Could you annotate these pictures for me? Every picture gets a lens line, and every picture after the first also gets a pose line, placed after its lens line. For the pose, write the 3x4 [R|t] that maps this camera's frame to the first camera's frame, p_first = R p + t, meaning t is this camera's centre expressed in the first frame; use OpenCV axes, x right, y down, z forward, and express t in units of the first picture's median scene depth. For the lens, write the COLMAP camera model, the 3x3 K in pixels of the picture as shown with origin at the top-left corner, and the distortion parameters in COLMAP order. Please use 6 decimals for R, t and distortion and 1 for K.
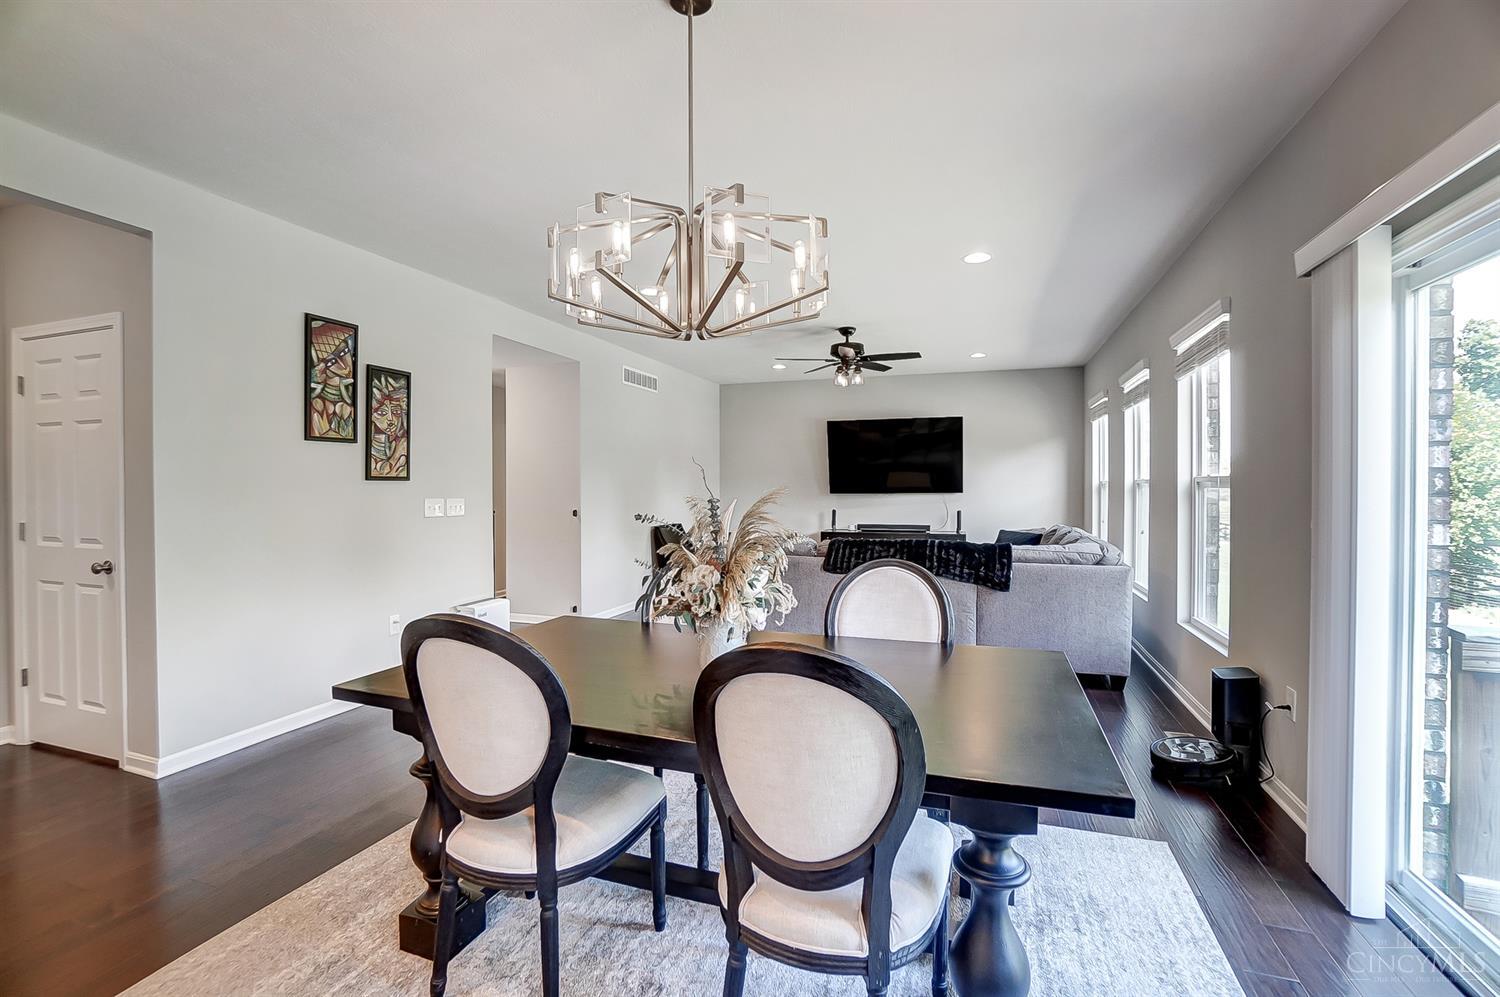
lens RADIAL K [[652.4, 0, 733.1], [0, 652.4, 485.3], [0, 0, 1]] dist [-0.030649, -0.000135]
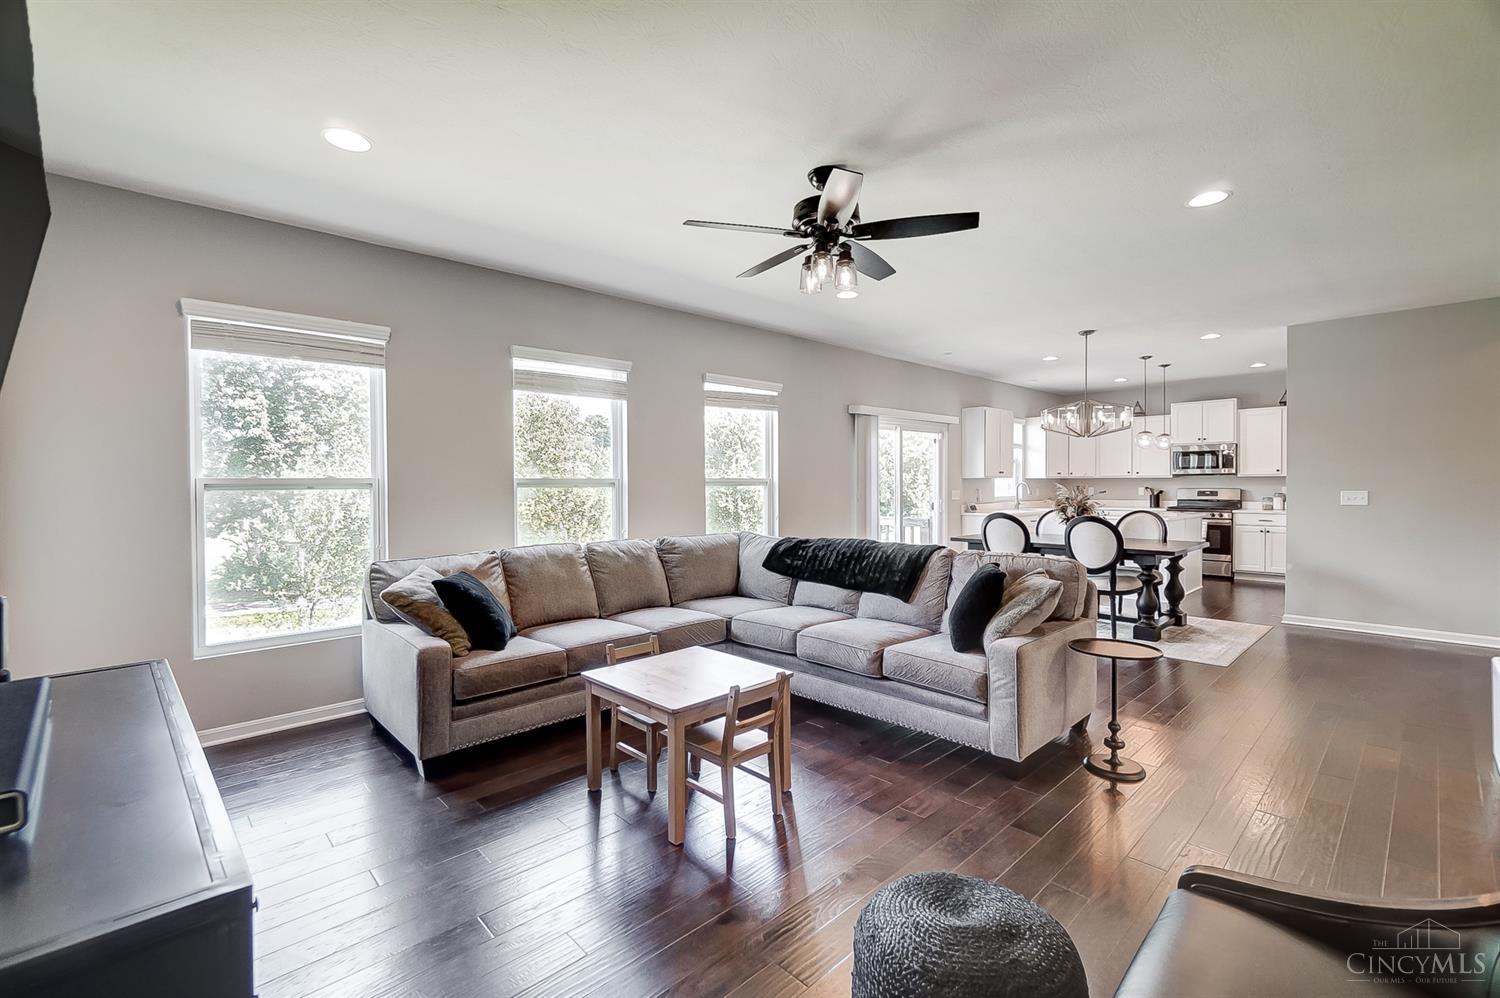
lens RADIAL K [[652.2, 0, 747.5], [0, 652.2, 492.8], [0, 0, 1]] dist [0.002256, 0.000099]
pose [[-0.898102, -0.001073, 0.439786, 0.002785], [0.006431, 0.999858, 0.015573, -0.002566], [-0.439741, 0.016814, -0.897967, 2.218935]]
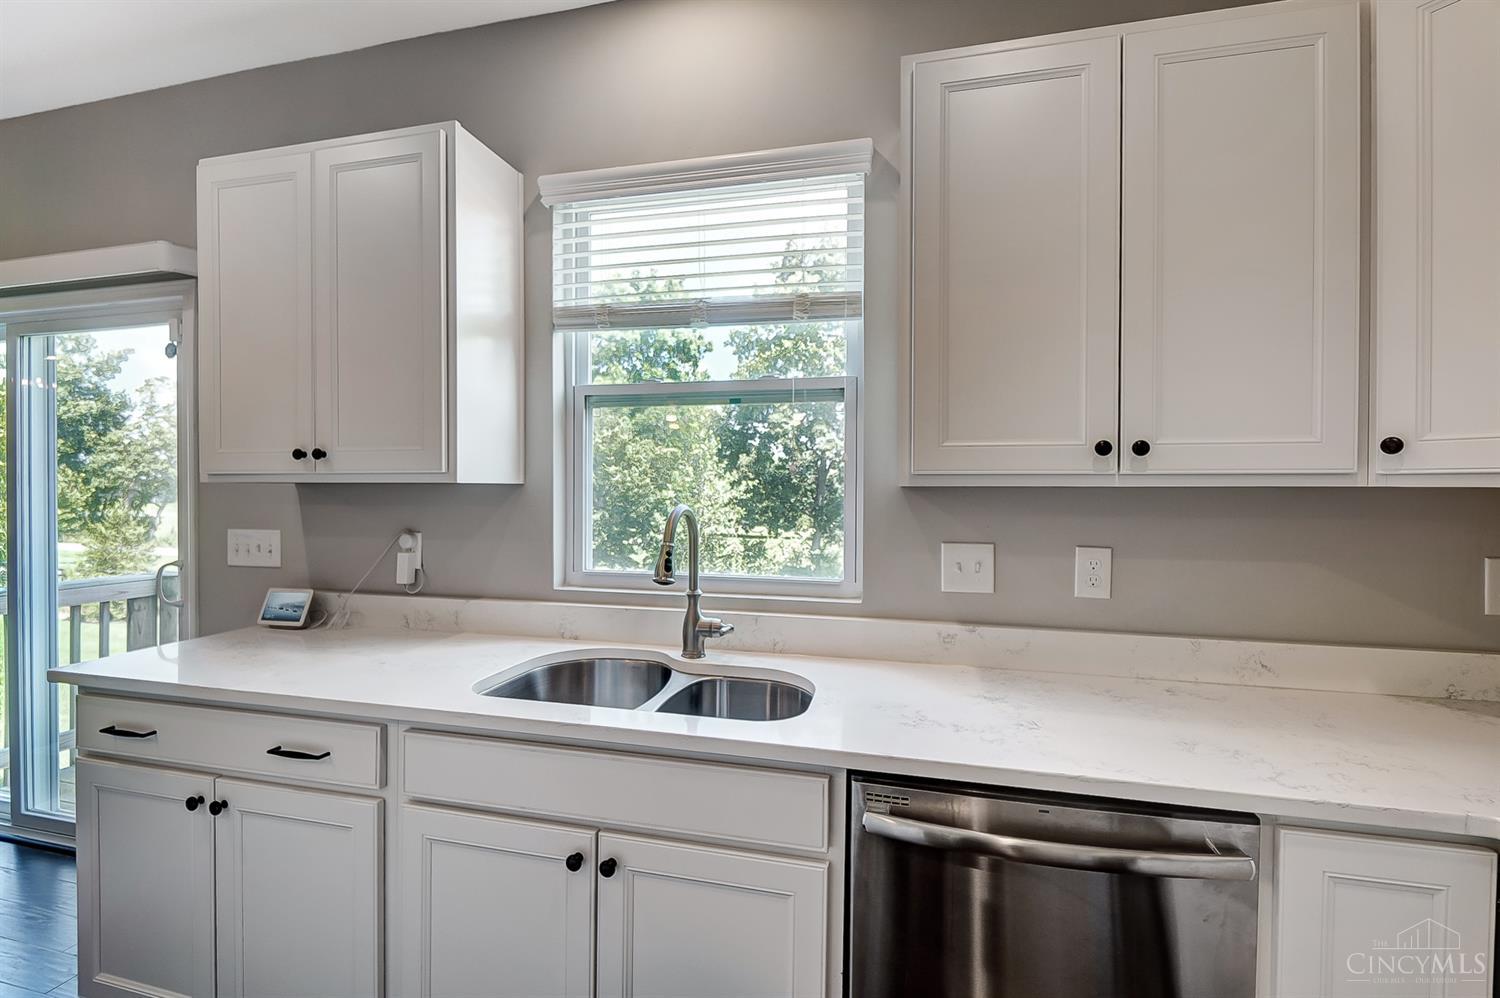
lens RADIAL K [[668.0, 0, 741.7], [0, 668.0, 492.4], [0, 0, 1]] dist [0.000350, -0.000438]
pose [[-0.113488, -0.007883, 0.993508, -0.273171], [-0.004787, 0.999961, 0.007387, -0.010208], [-0.993528, -0.003918, -0.113521, -0.323214]]
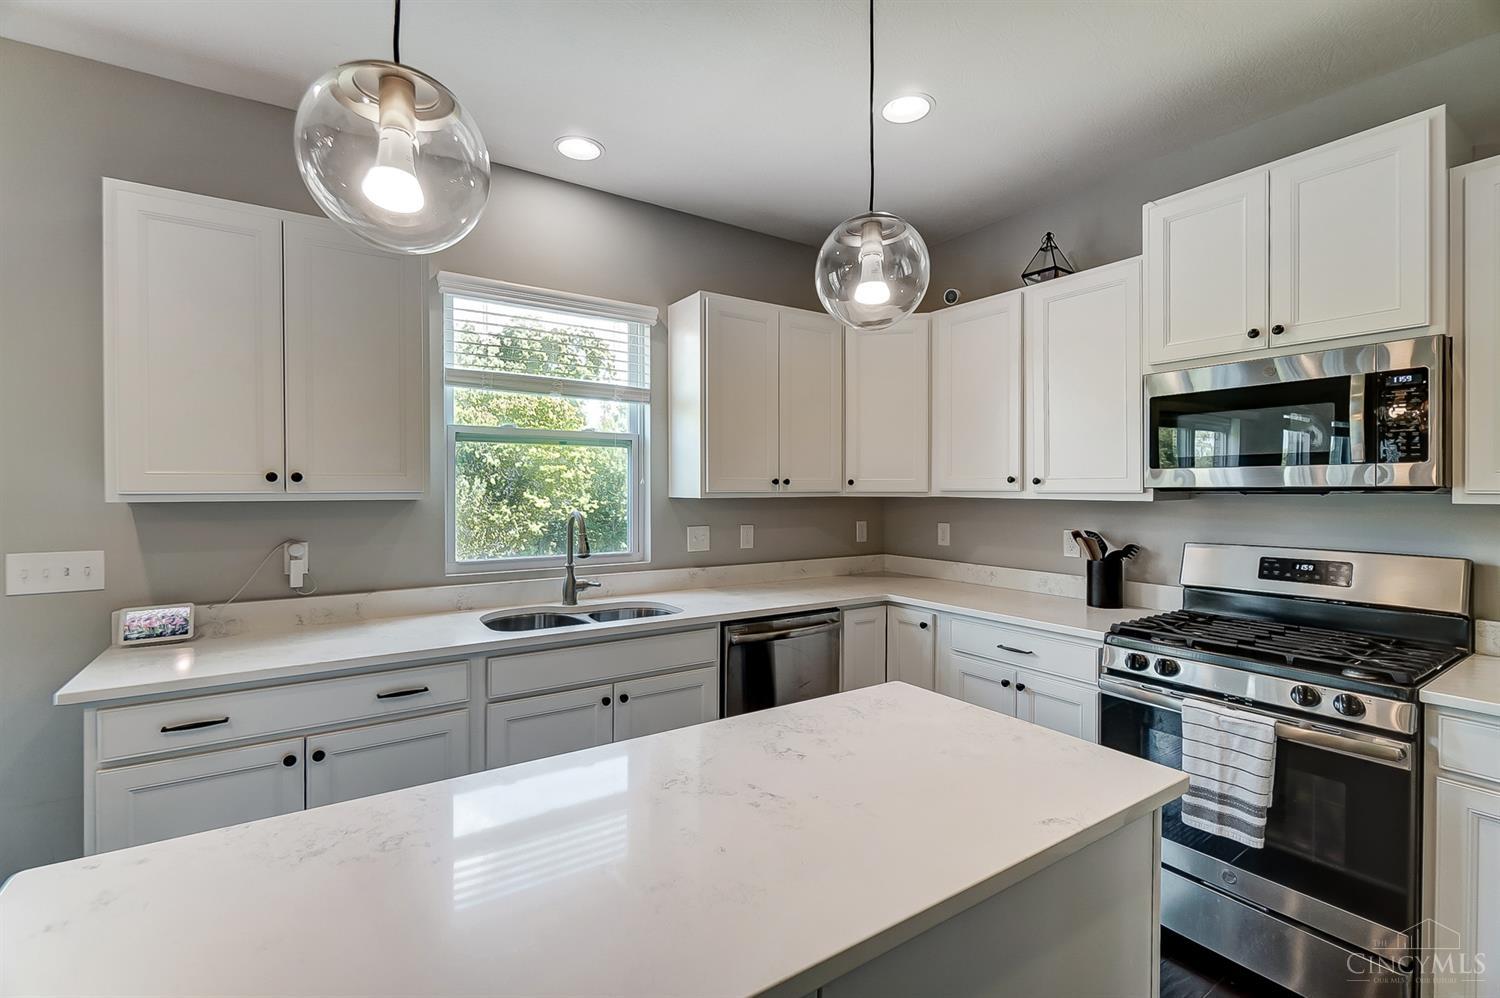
lens RADIAL K [[668.0, 0, 741.7], [0, 668.0, 492.4], [0, 0, 1]] dist [0.000350, -0.000438]
pose [[-0.809838, -0.004968, 0.586633, -0.395923], [-0.000922, 0.999974, 0.007196, -0.022834], [-0.586653, 0.005287, -0.809821, 0.122502]]
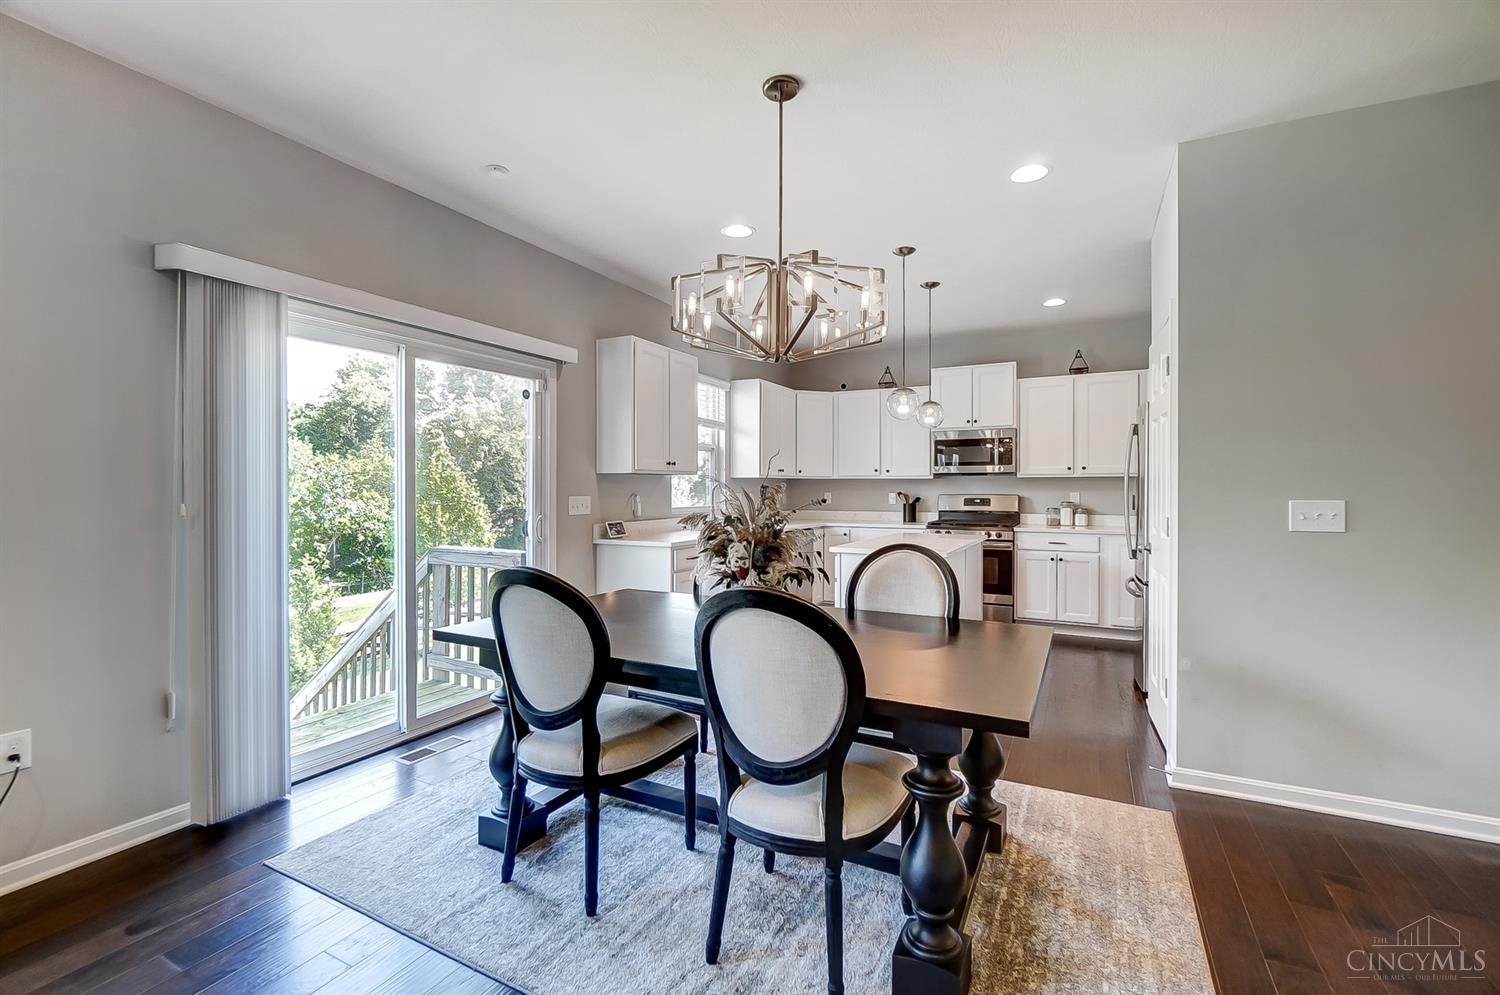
lens RADIAL K [[657.4, 0, 741.0], [0, 657.4, 492.7], [0, 0, 1]] dist [-0.002913, -0.000072]
pose [[-0.991837, -0.002197, 0.127493, -0.078837], [-0.001206, 0.999968, 0.007851, 0.012278], [-0.127506, 0.007633, -0.991808, 1.068710]]
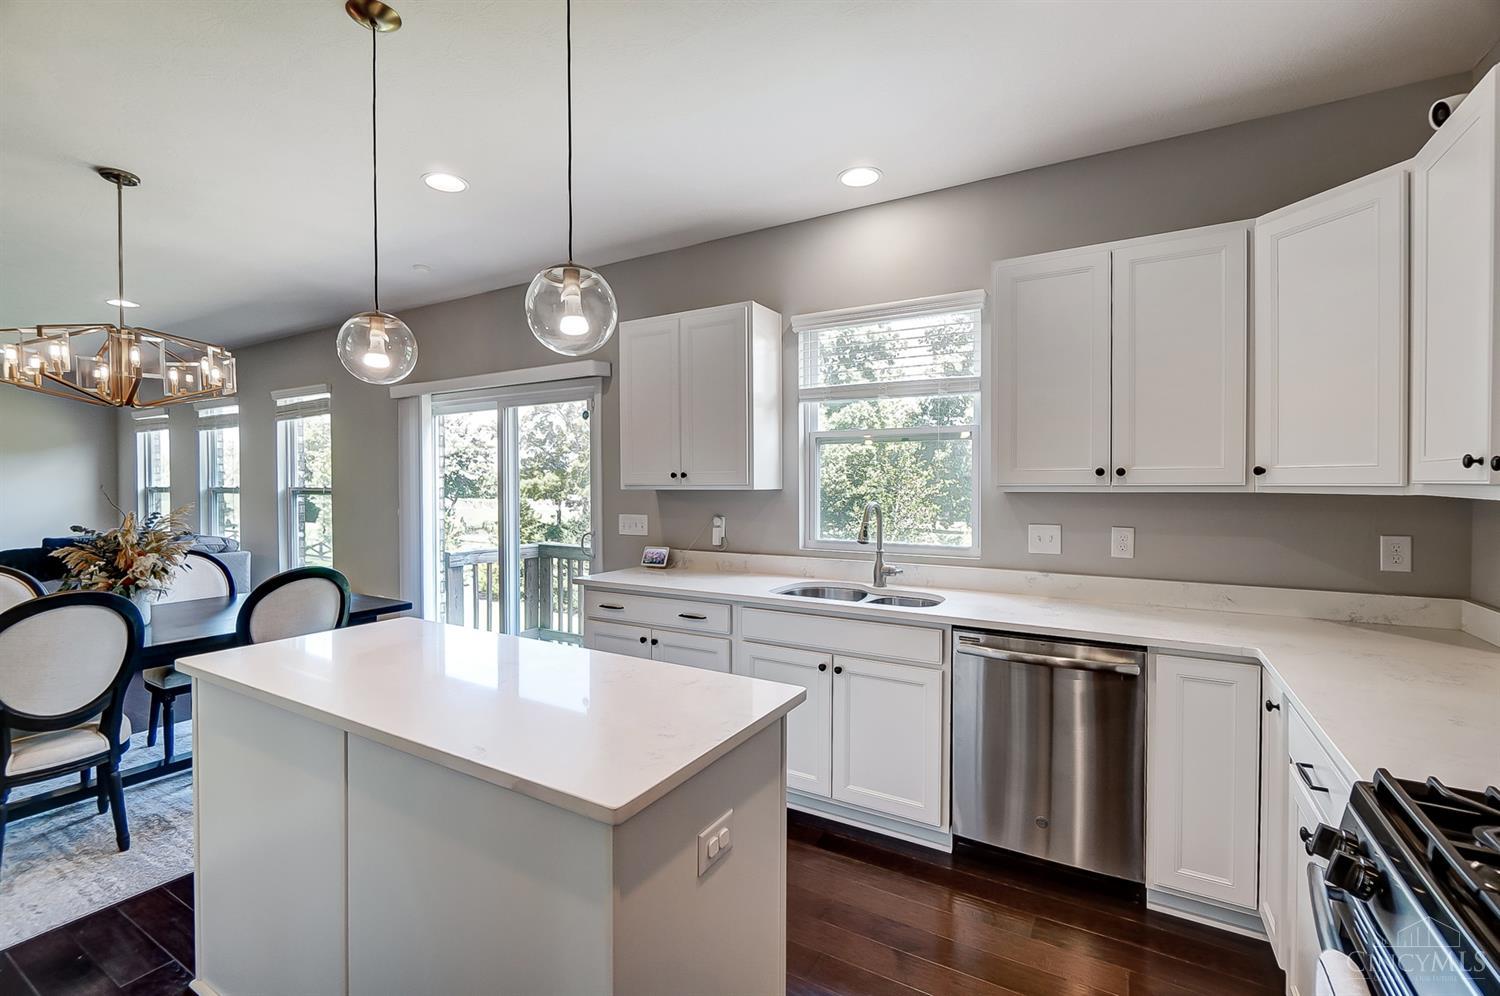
lens RADIAL K [[657.4, 0, 741.0], [0, 657.4, 493.2], [0, 0, 1]] dist [-0.002913, -0.000072]
pose [[0.179137, -0.016818, 0.983680, -0.618840], [0.002331, 0.999858, 0.016670, -0.021613], [-0.983821, -0.000693, 0.179150, -0.319816]]
